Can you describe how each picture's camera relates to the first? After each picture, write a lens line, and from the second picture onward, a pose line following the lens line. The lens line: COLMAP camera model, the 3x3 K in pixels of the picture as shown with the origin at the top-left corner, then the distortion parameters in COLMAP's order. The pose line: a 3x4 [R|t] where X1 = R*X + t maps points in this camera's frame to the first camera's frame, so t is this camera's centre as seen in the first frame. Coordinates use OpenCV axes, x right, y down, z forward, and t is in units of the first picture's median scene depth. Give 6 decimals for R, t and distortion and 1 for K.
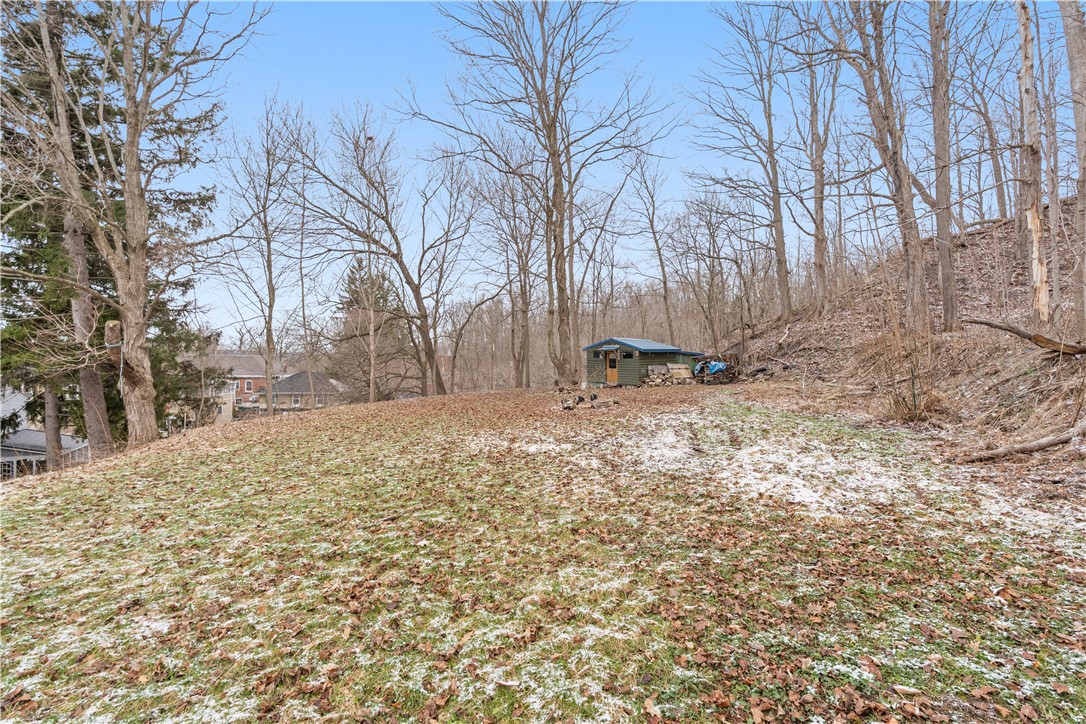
lens RADIAL K [[489.8, 0, 538.5], [0, 489.8, 360.8], [0, 0, 1]] dist [0.000764, 0.000007]
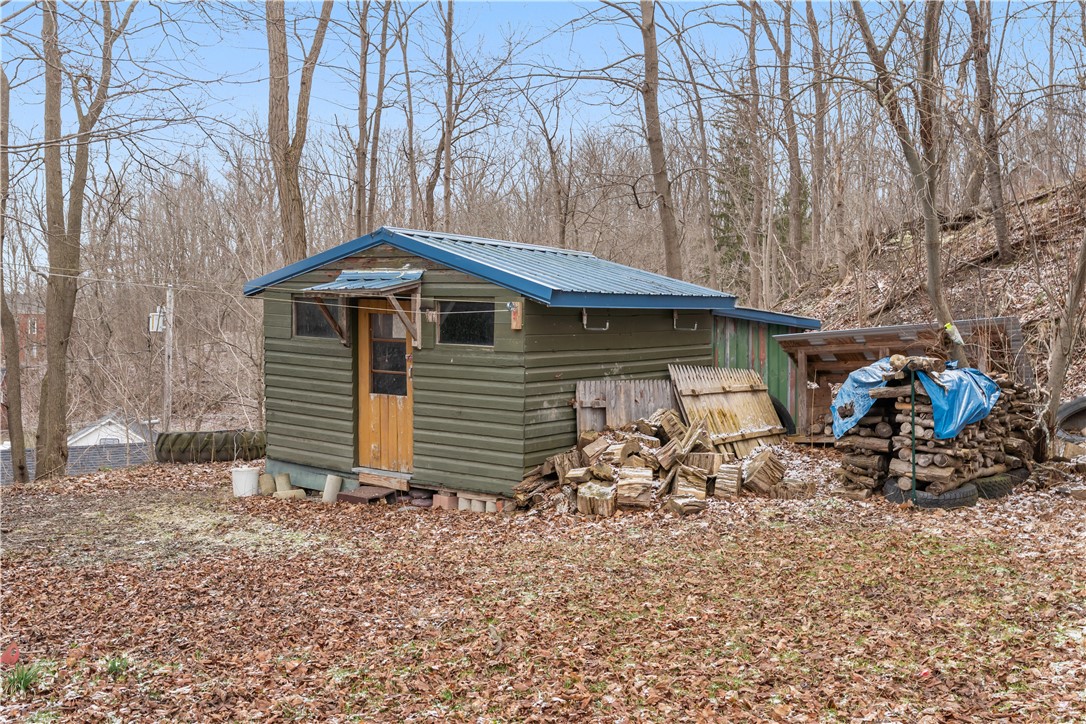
lens RADIAL K [[1091.3, 0, 543.3], [0, 1091.3, 360.4], [0, 0, 1]] dist [-0.004574, 0.000000]
pose [[0.982422, 0.007252, 0.186534, 0.134102], [-0.011789, 0.999661, 0.023225, -0.007601], [-0.186303, -0.025016, 0.982174, 0.595927]]
